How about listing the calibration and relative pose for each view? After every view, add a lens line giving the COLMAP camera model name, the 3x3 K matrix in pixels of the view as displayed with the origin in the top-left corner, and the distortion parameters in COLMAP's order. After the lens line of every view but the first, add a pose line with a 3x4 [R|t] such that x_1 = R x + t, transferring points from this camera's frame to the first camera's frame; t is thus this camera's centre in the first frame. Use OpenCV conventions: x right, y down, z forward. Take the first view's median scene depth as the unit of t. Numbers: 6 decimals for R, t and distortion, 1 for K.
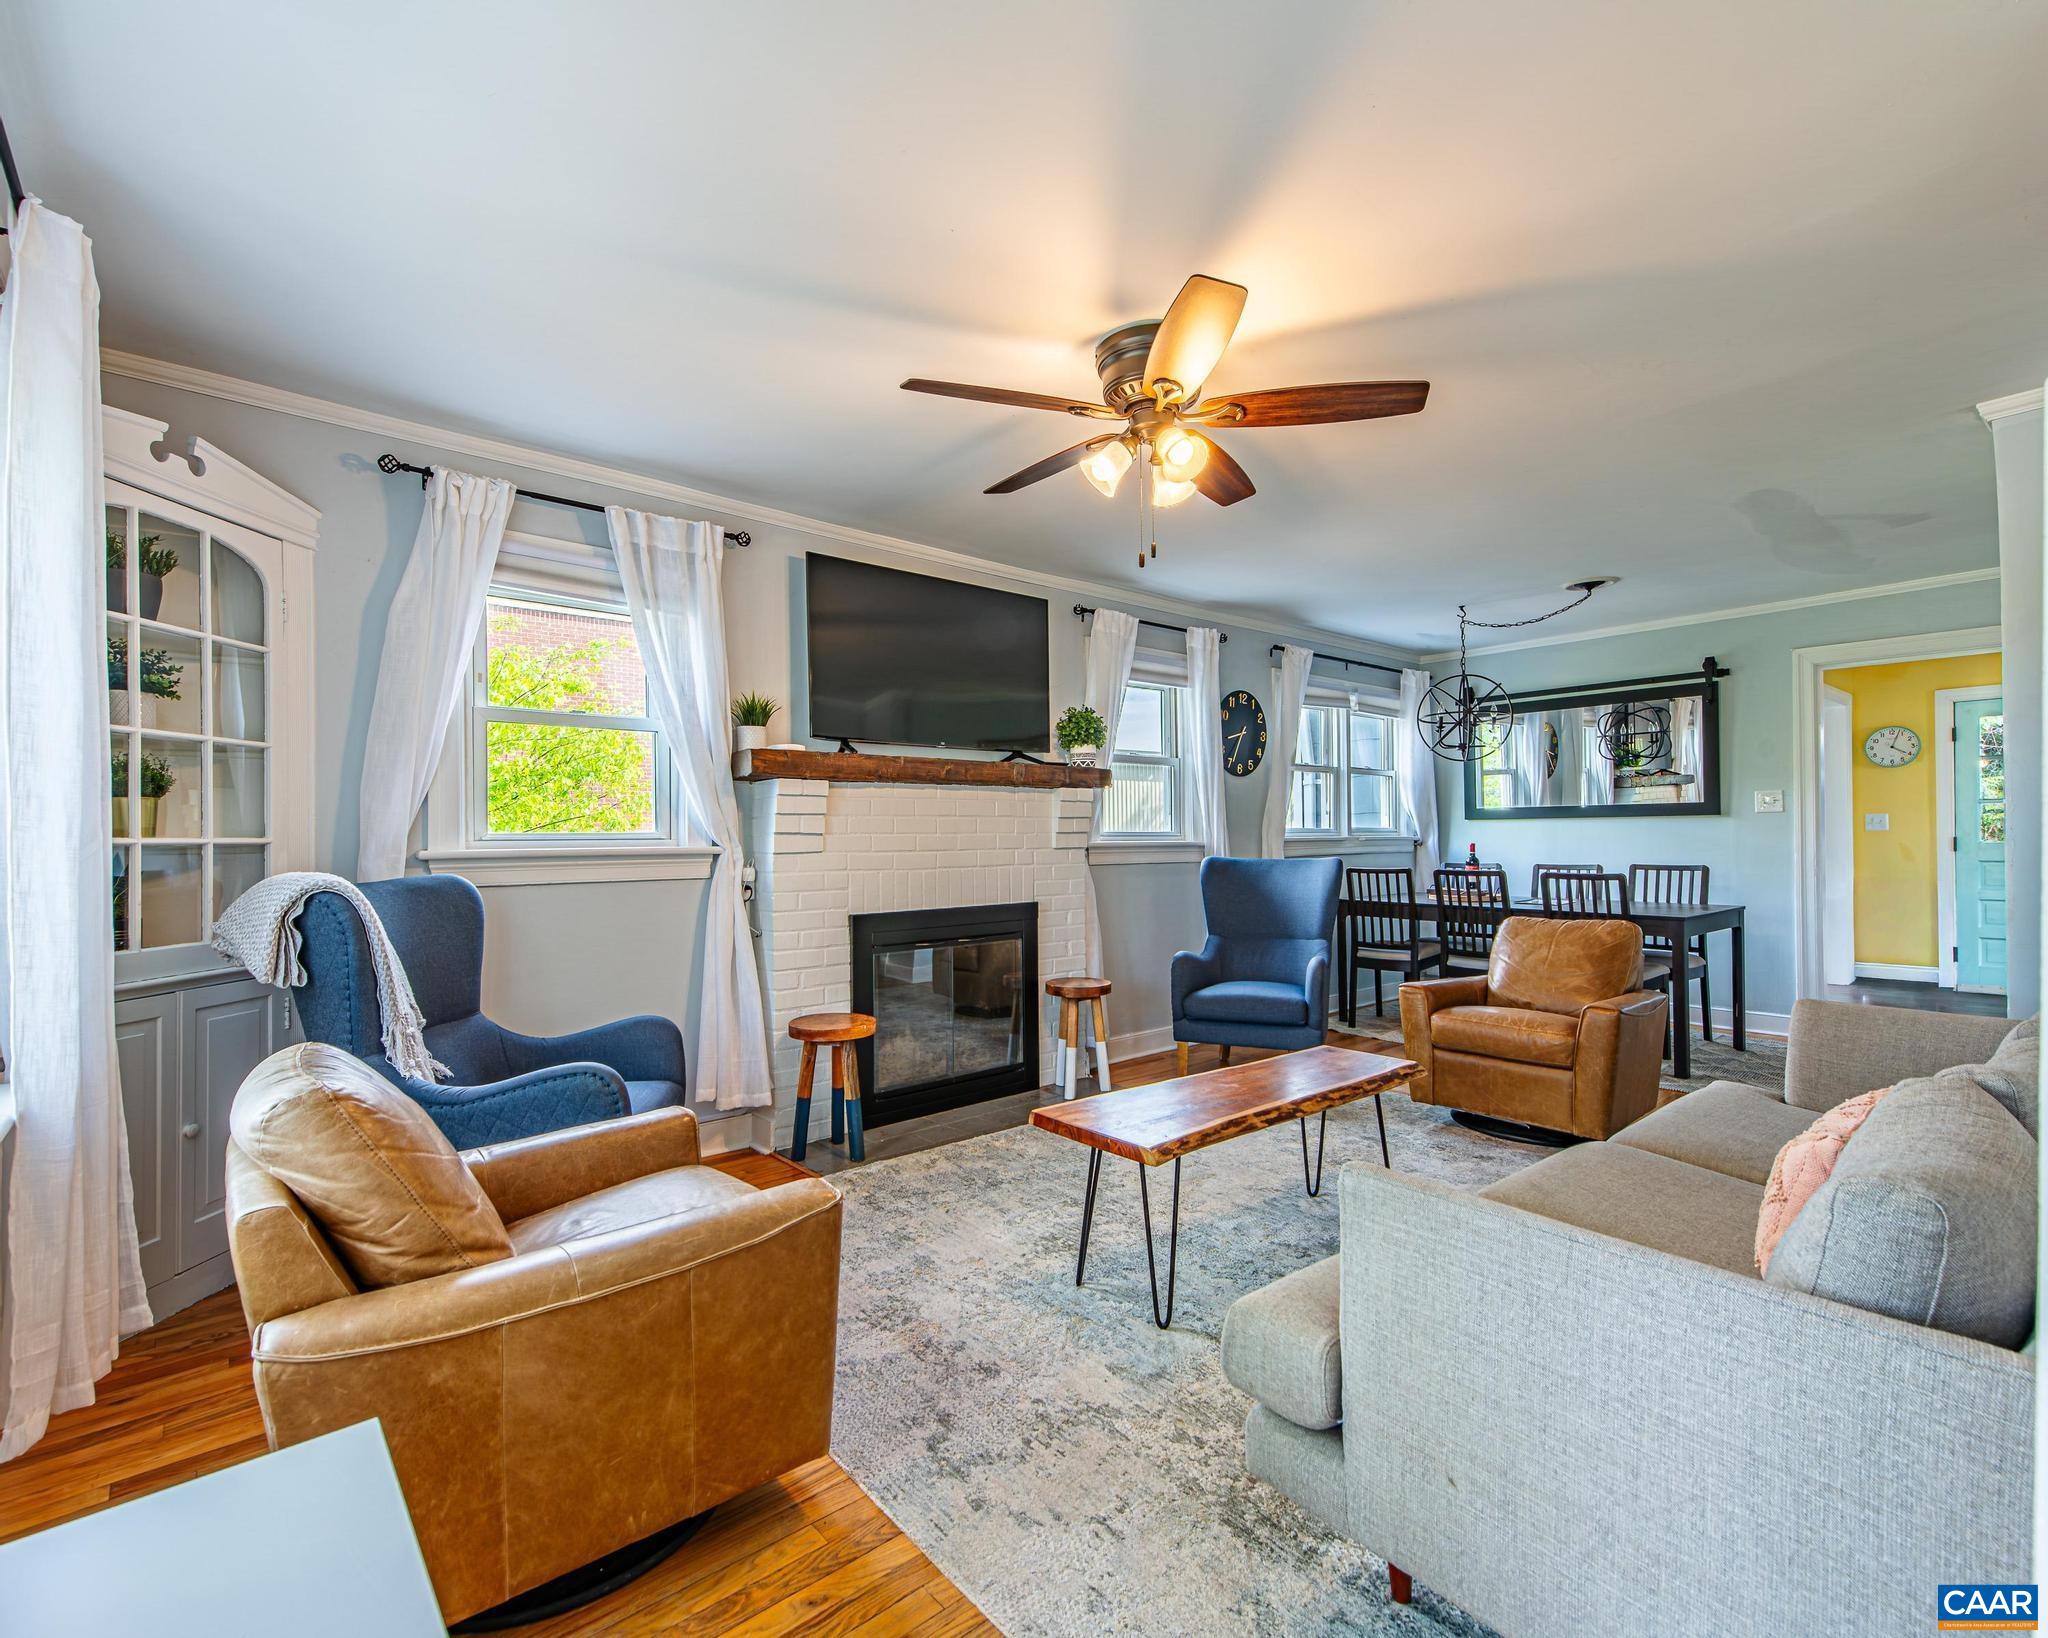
lens RADIAL K [[959.5, 0, 1012.5], [0, 959.5, 831.6], [0, 0, 1]] dist [0.016189, -0.005548]
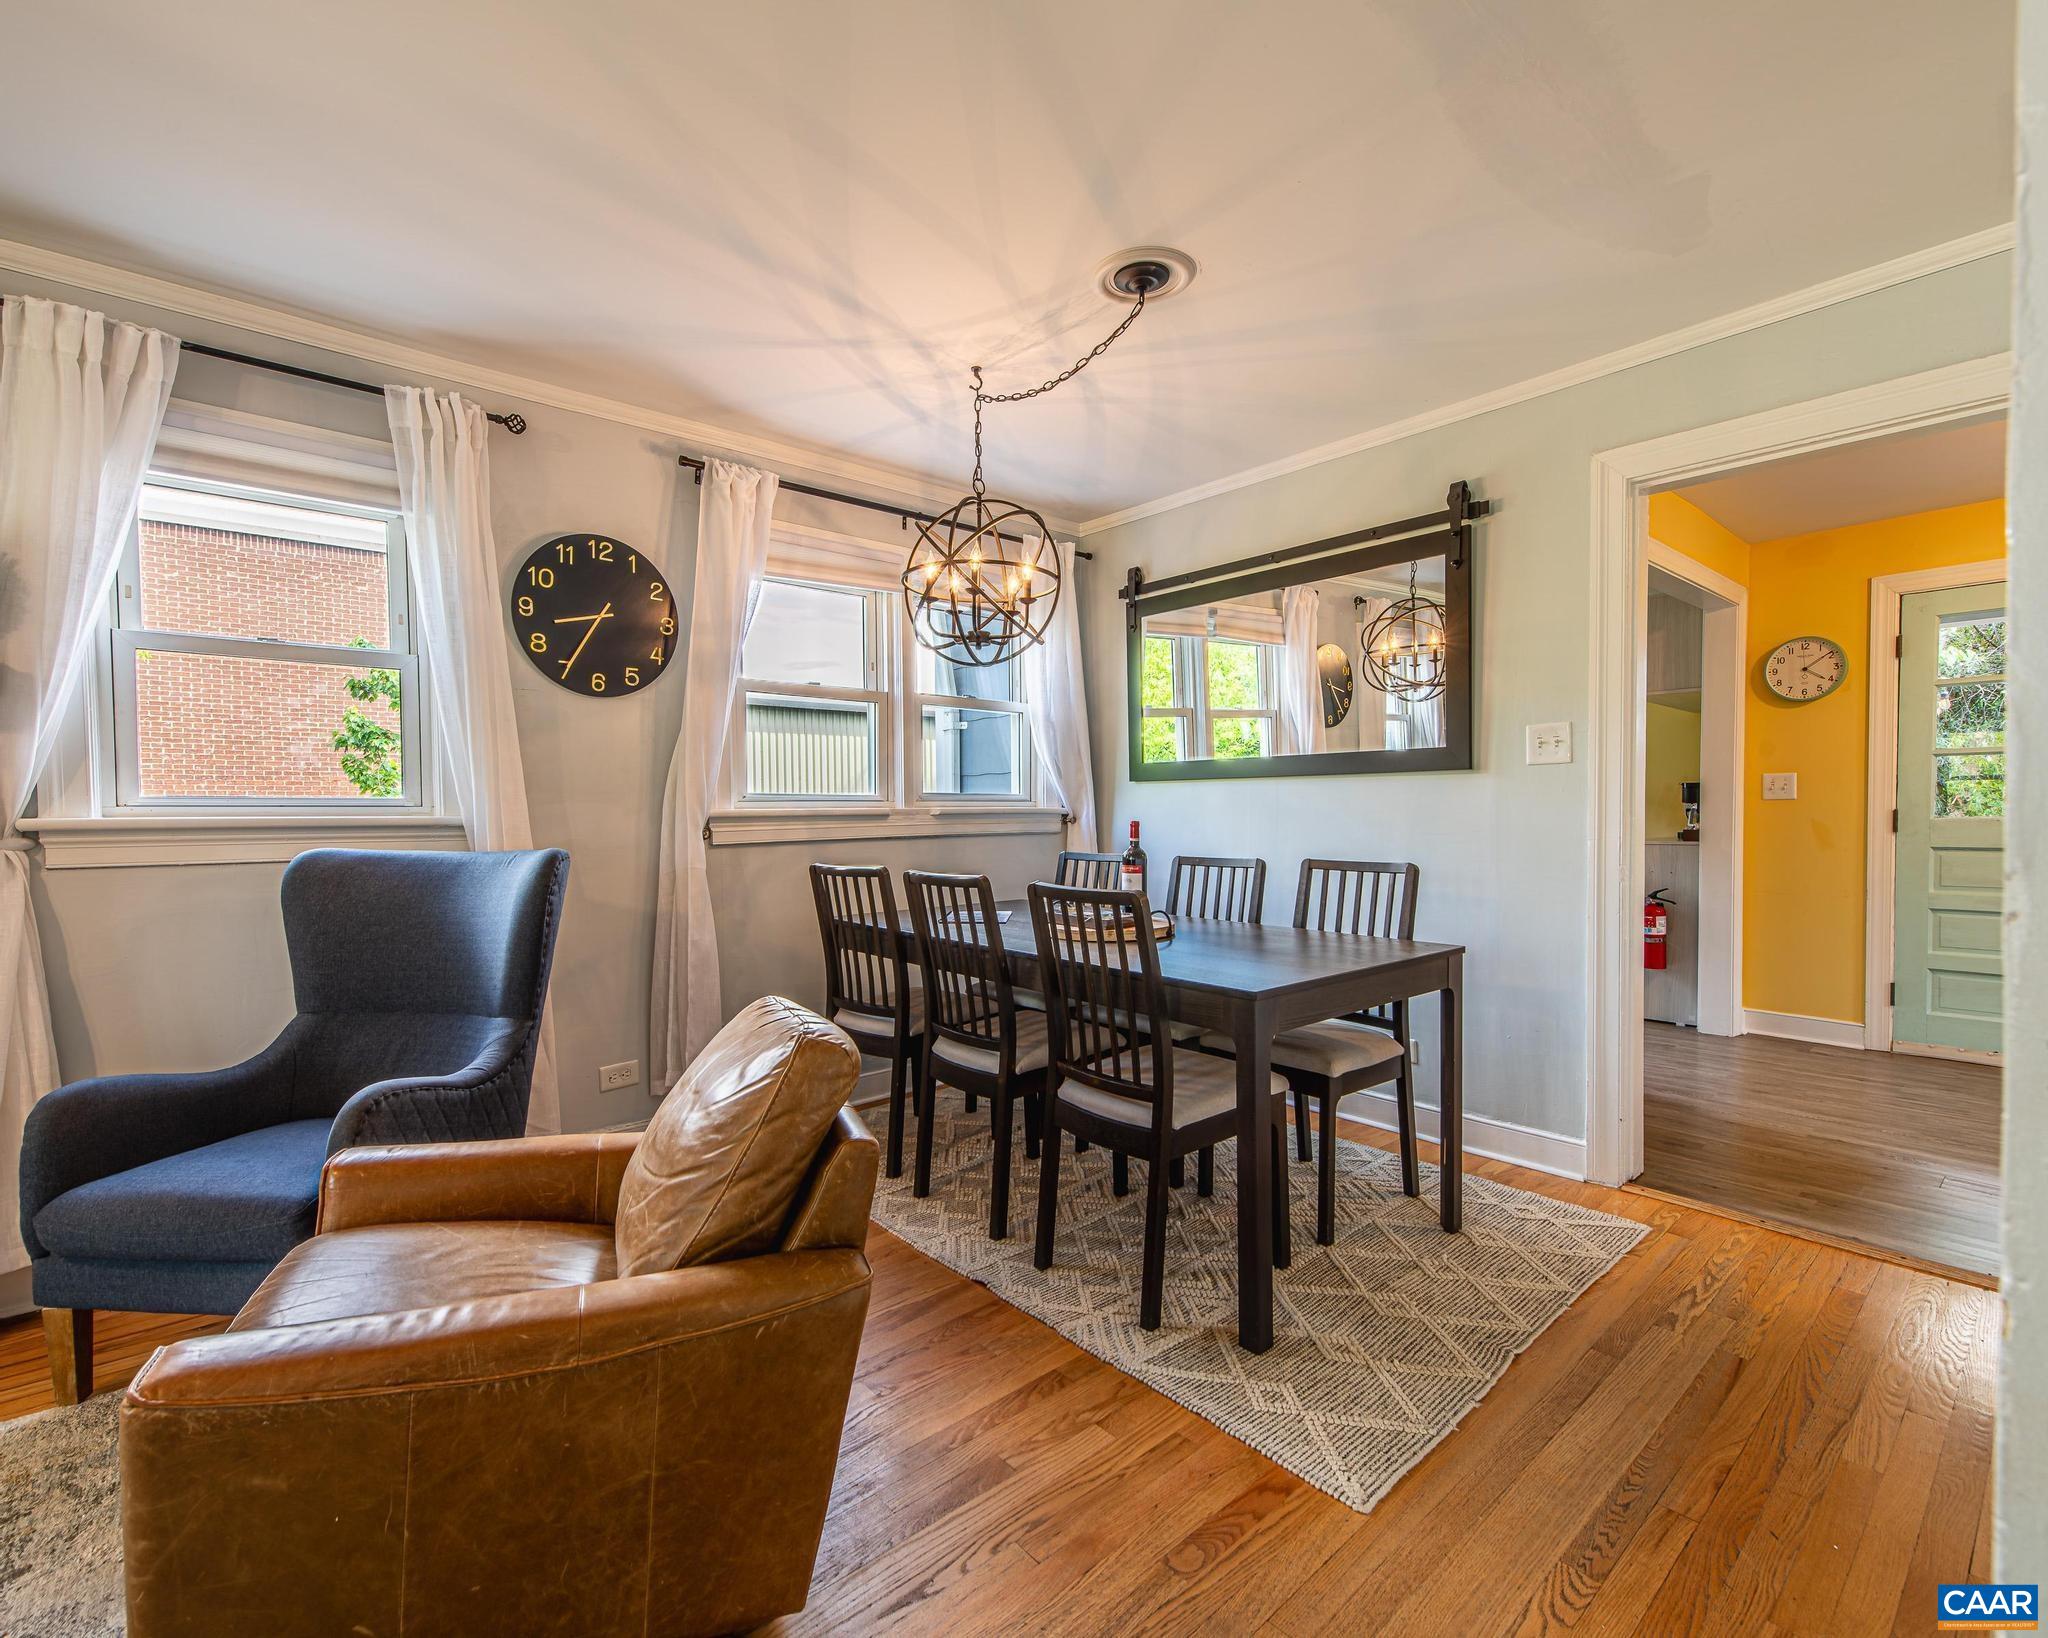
lens RADIAL K [[959.5, 0, 1012.5], [0, 959.5, 831.6], [0, 0, 1]] dist [0.016189, -0.005548]
pose [[0.999812, 0.000493, 0.019390, 0.457087], [-0.001063, 0.999566, 0.029429, 0.002332], [-0.019367, -0.029444, 0.999379, 0.451150]]
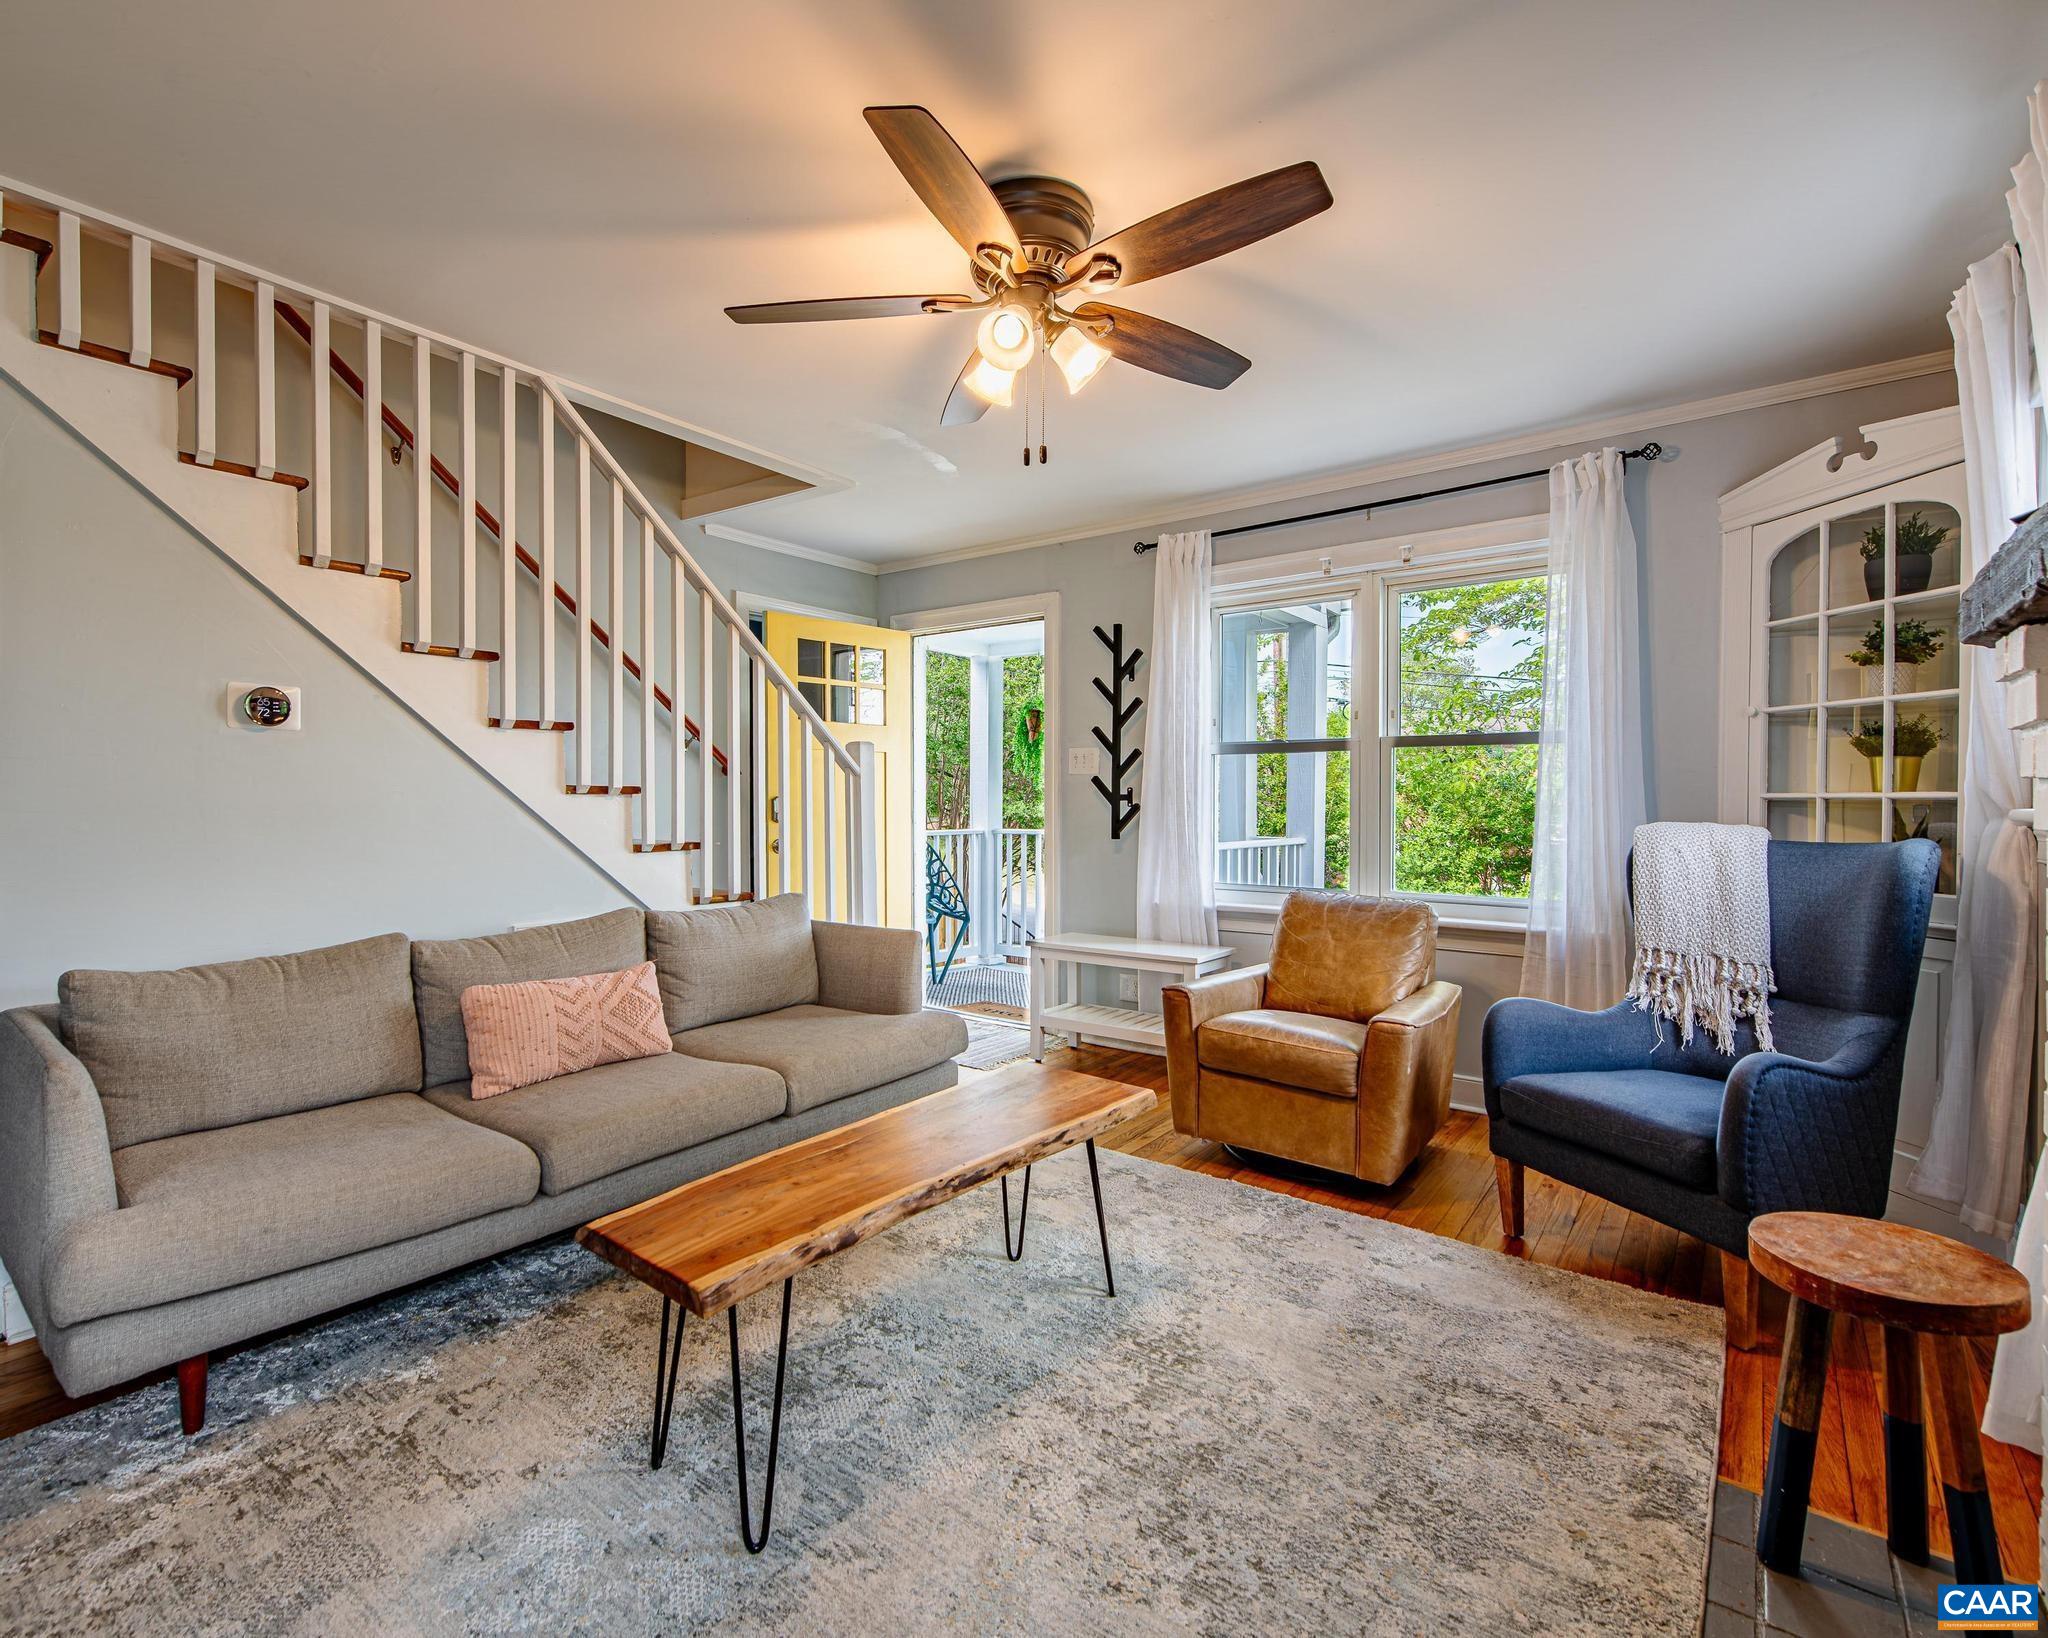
lens RADIAL K [[952.9, 0, 971.7], [0, 952.9, 829.7], [0, 0, 1]] dist [0.015619, -0.005649]
pose [[-0.976204, 0.008575, -0.216686, 0.165719], [0.001566, 0.999471, 0.032497, 0.005206], [0.216850, 0.031385, -0.975700, 0.801676]]
